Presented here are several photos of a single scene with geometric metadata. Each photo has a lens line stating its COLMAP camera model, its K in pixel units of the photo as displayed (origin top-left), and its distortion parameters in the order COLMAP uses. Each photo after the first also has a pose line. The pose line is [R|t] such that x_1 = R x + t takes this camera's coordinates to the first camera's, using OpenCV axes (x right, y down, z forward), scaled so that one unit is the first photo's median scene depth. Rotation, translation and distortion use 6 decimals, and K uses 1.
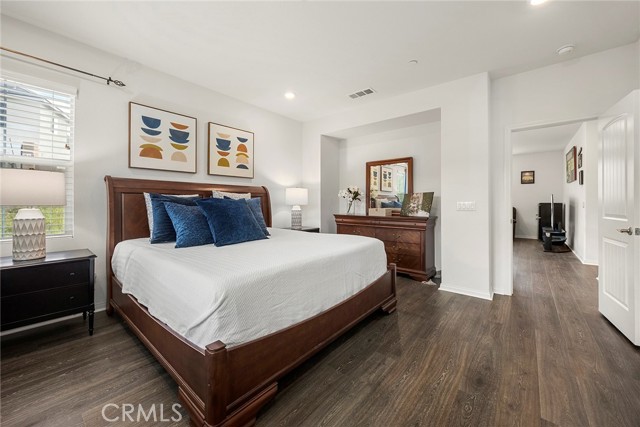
lens RADIAL K [[244.7, 0, 318.8], [0, 244.7, 204.5], [0, 0, 1]] dist [-0.001932, -0.000088]
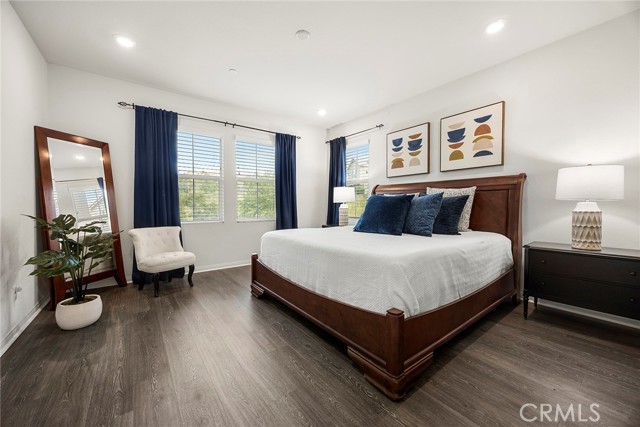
lens RADIAL K [[244.7, 0, 318.8], [0, 244.7, 204.5], [0, 0, 1]] dist [-0.001932, -0.000088]
pose [[-0.224696, 0.015639, -0.974303, 0.683973], [0.012825, 0.999832, 0.013091, -0.005981], [0.974345, -0.009554, -0.224859, 0.770586]]
